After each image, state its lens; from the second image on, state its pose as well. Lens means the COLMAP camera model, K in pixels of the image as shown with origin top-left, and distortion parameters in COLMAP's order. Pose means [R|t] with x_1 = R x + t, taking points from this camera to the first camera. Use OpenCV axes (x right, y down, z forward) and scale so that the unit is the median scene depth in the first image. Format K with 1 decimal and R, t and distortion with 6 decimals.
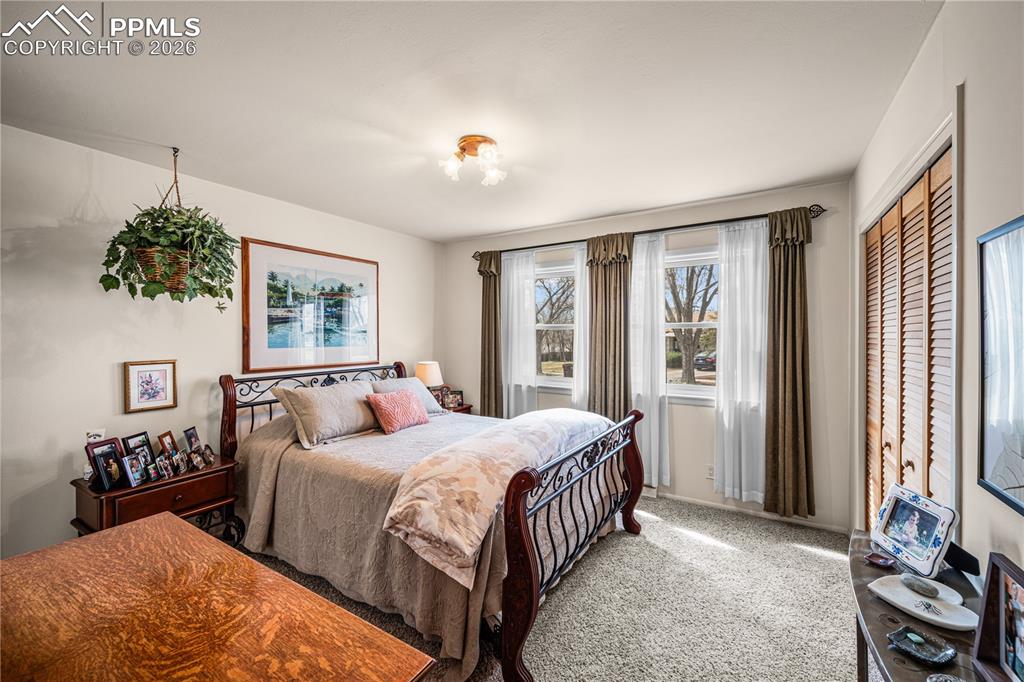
lens RADIAL K [[418.6, 0, 505.0], [0, 418.6, 339.7], [0, 0, 1]] dist [-0.001287, 0.000710]
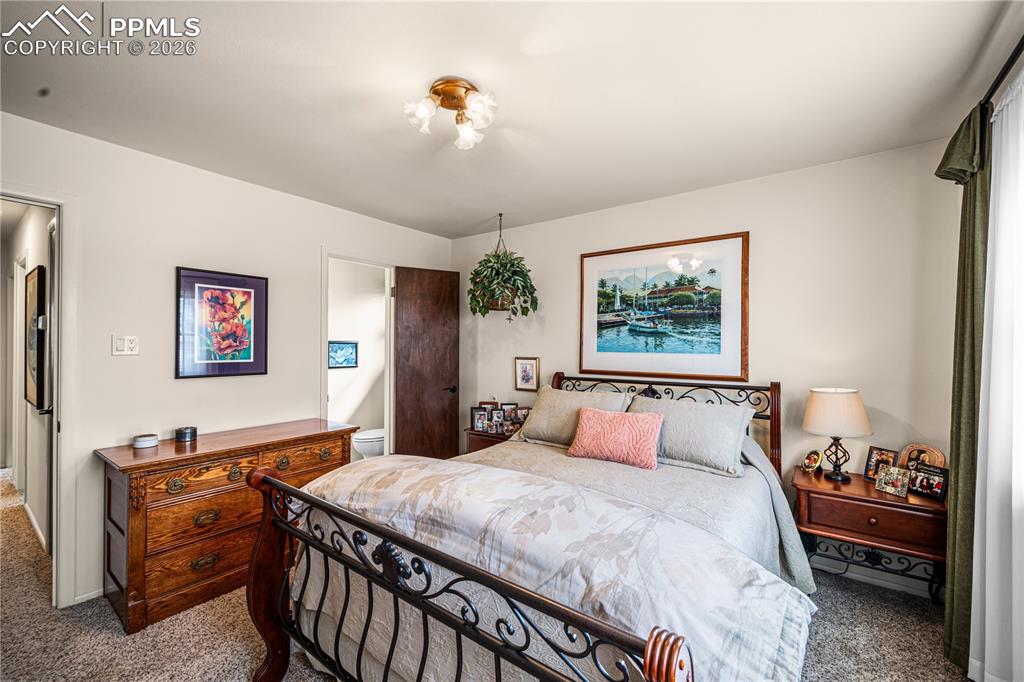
lens RADIAL K [[418.6, 0, 510.7], [0, 418.6, 343.6], [0, 0, 1]] dist [-0.001287, 0.000710]
pose [[-0.072744, 0.006915, -0.997327, 0.489444], [-0.009586, 0.999925, 0.007633, -0.006205], [0.997305, 0.010116, -0.072672, 0.811265]]
